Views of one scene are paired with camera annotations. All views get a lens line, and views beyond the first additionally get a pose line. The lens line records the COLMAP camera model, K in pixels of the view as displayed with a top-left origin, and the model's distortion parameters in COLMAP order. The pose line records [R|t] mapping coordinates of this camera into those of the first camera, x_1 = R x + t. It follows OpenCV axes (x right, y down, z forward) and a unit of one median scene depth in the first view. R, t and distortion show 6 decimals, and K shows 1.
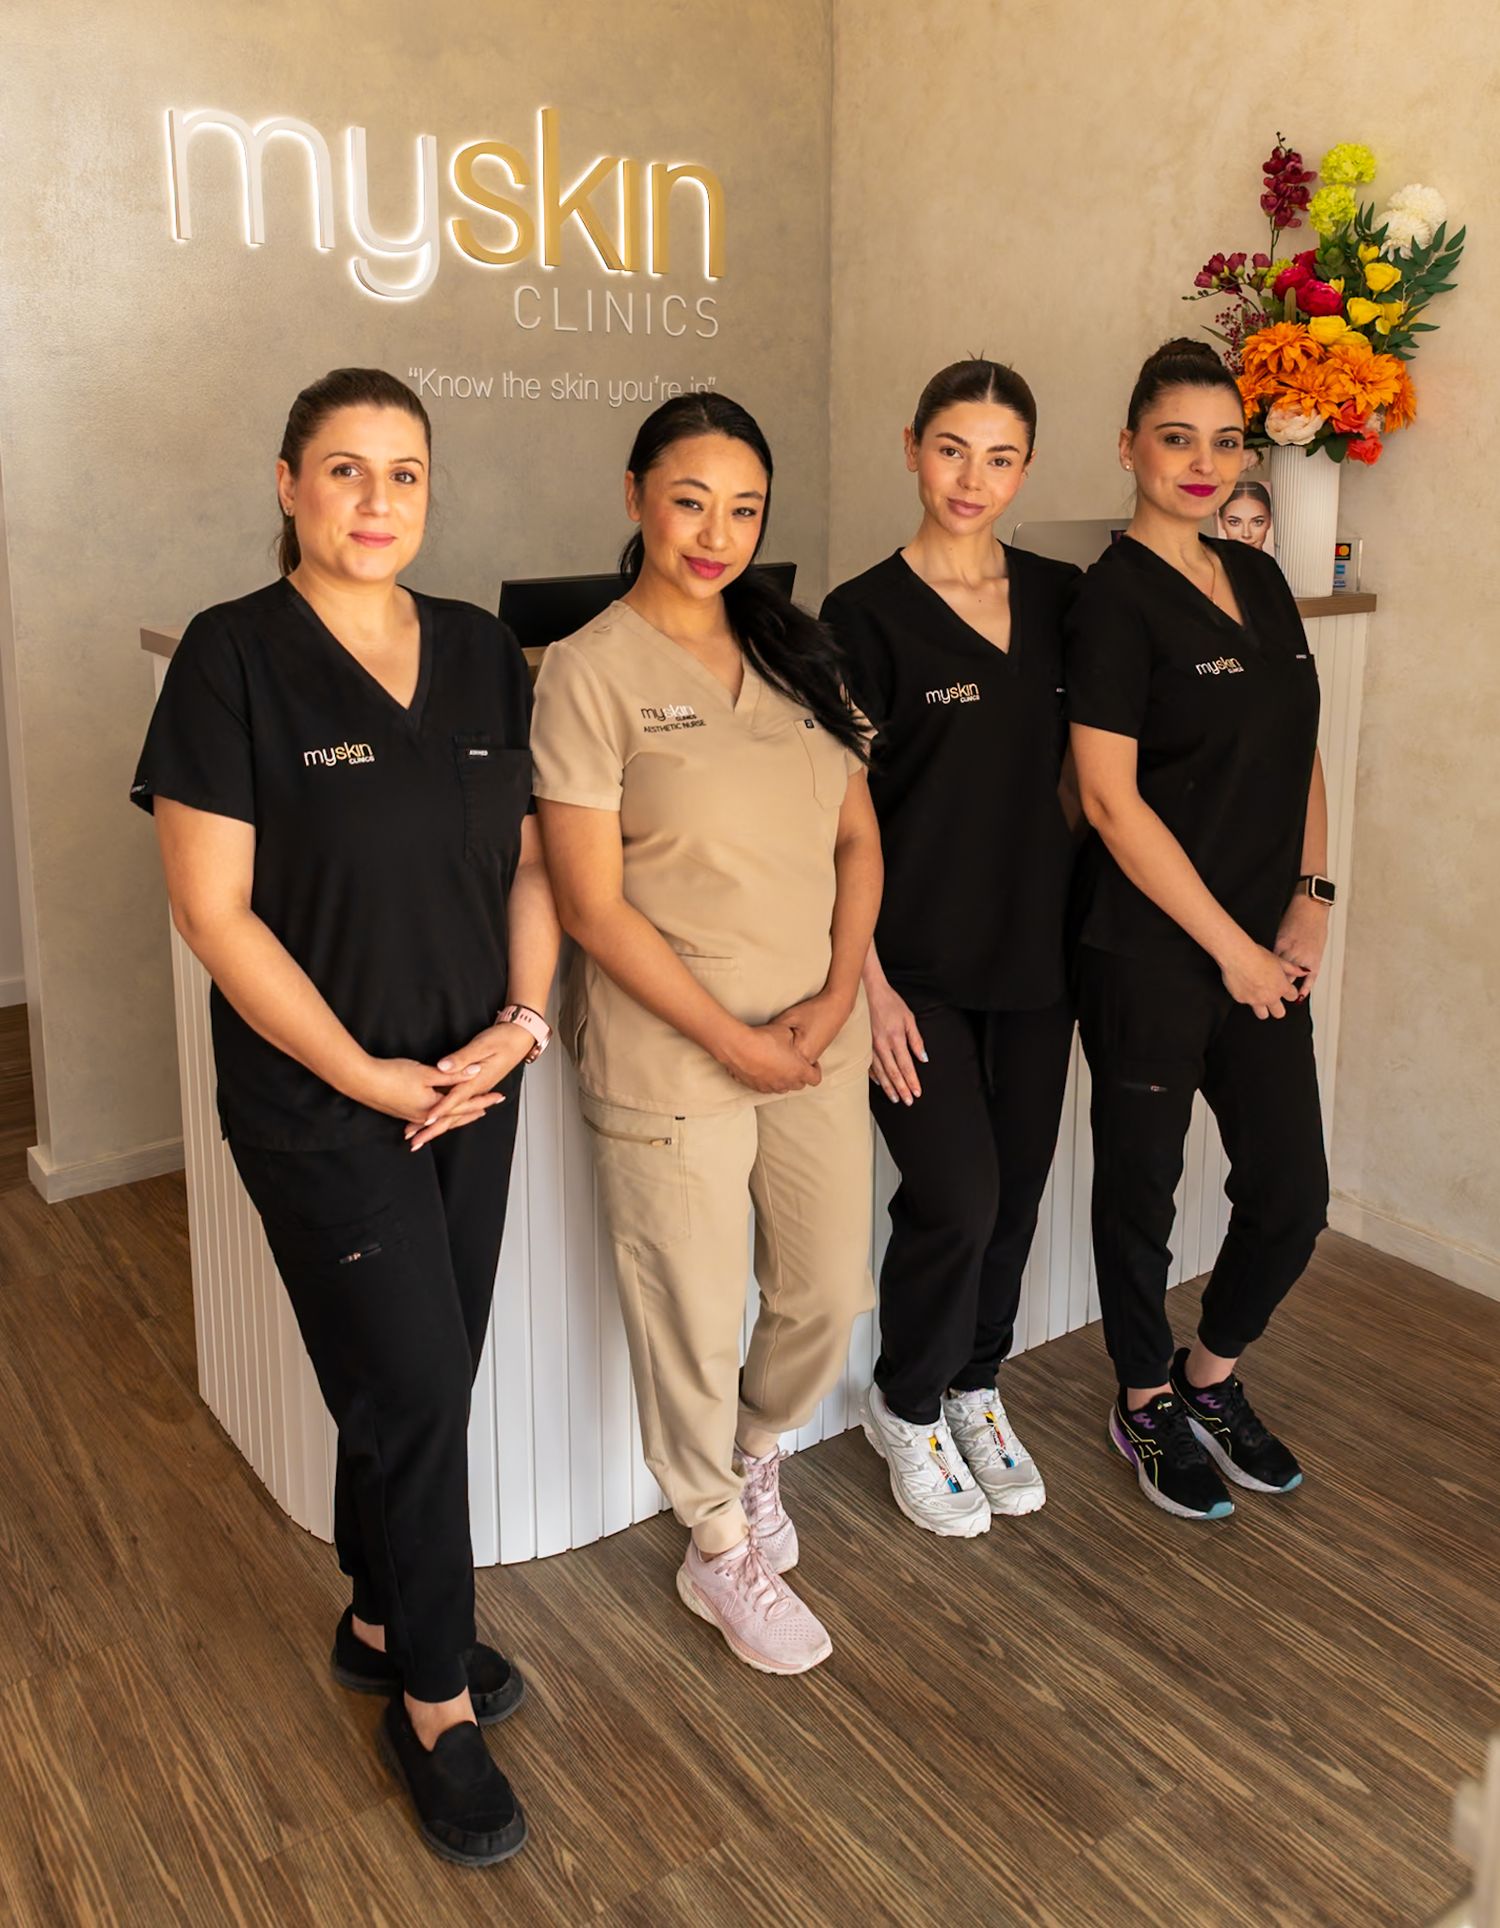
lens RADIAL K [[1644.8, 0, 735.4], [0, 1644.8, 758.3], [0, 0, 1]] dist [0.016374, -0.000492]
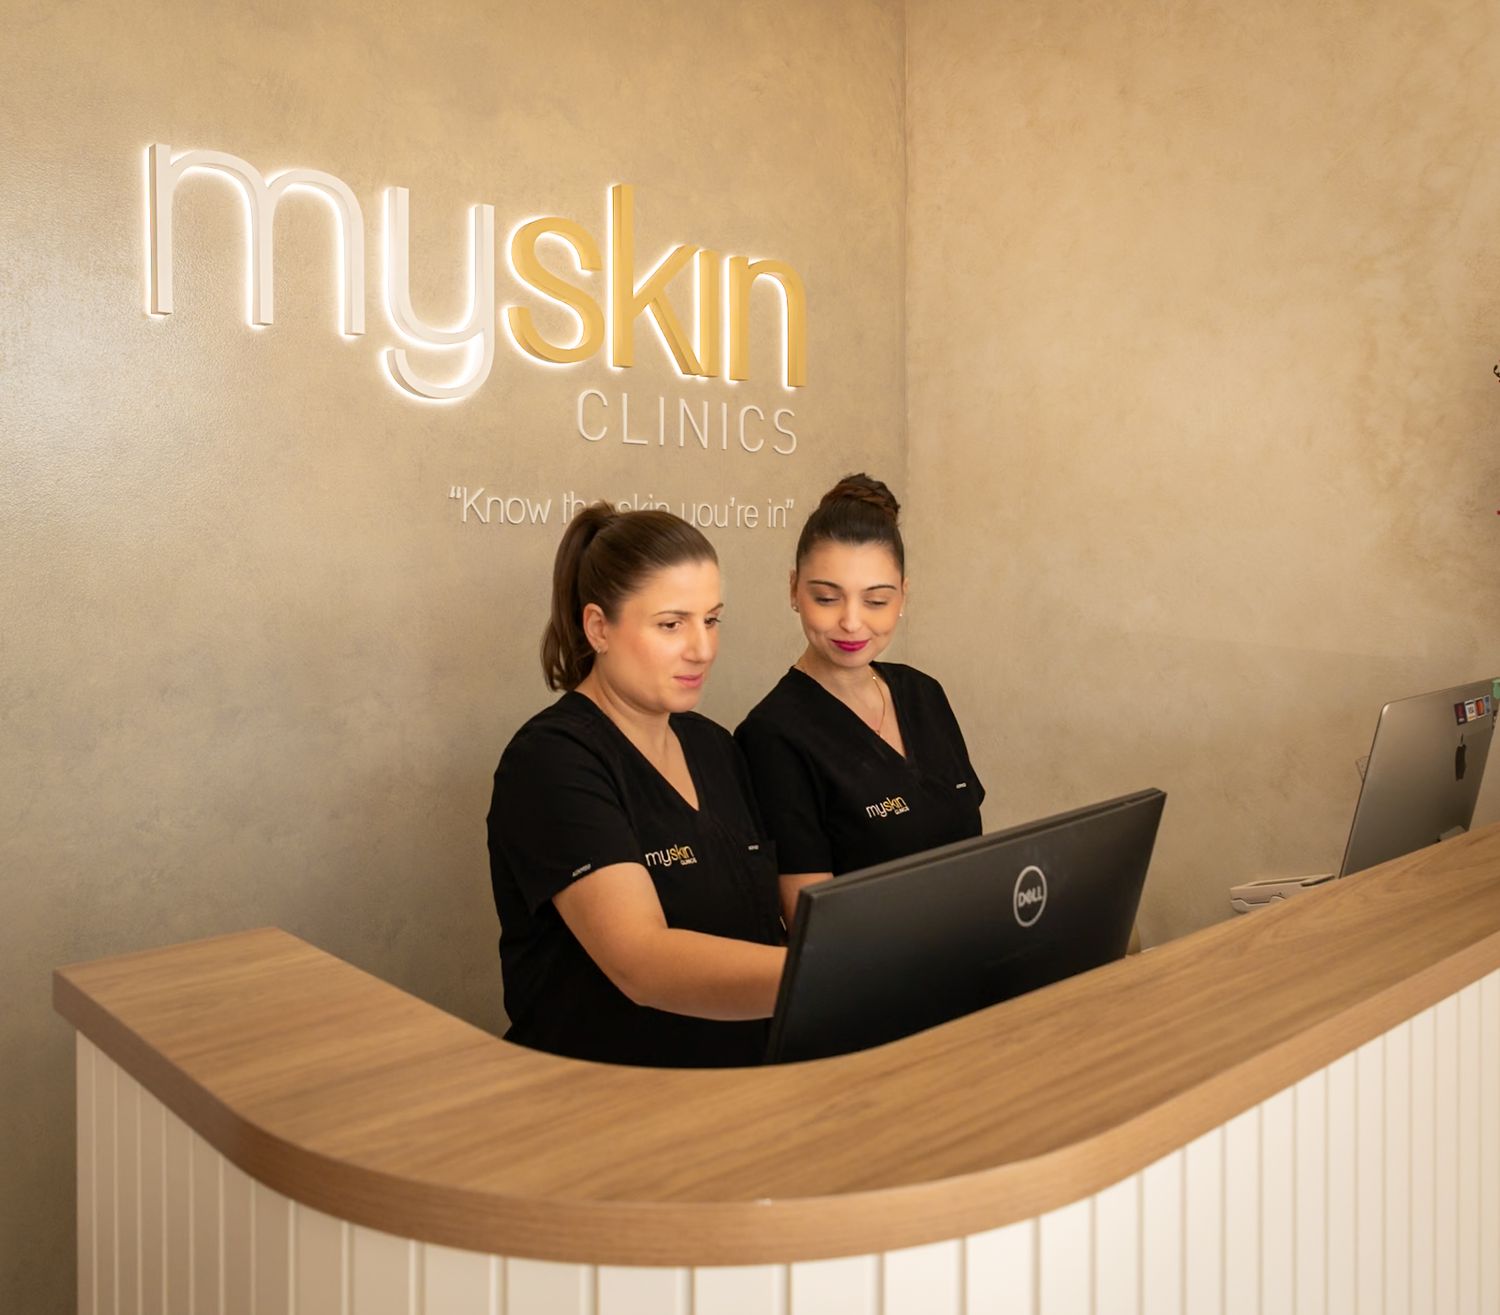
lens RADIAL K [[1318.4, 0, 738.6], [0, 1318.4, 567.9], [0, 0, 1]] dist [0.011800, -0.020786]
pose [[0.993115, -0.003374, 0.117095, -0.131114], [0.023707, 0.984691, -0.172687, -0.085247], [-0.114720, 0.174274, 0.977992, 0.367869]]
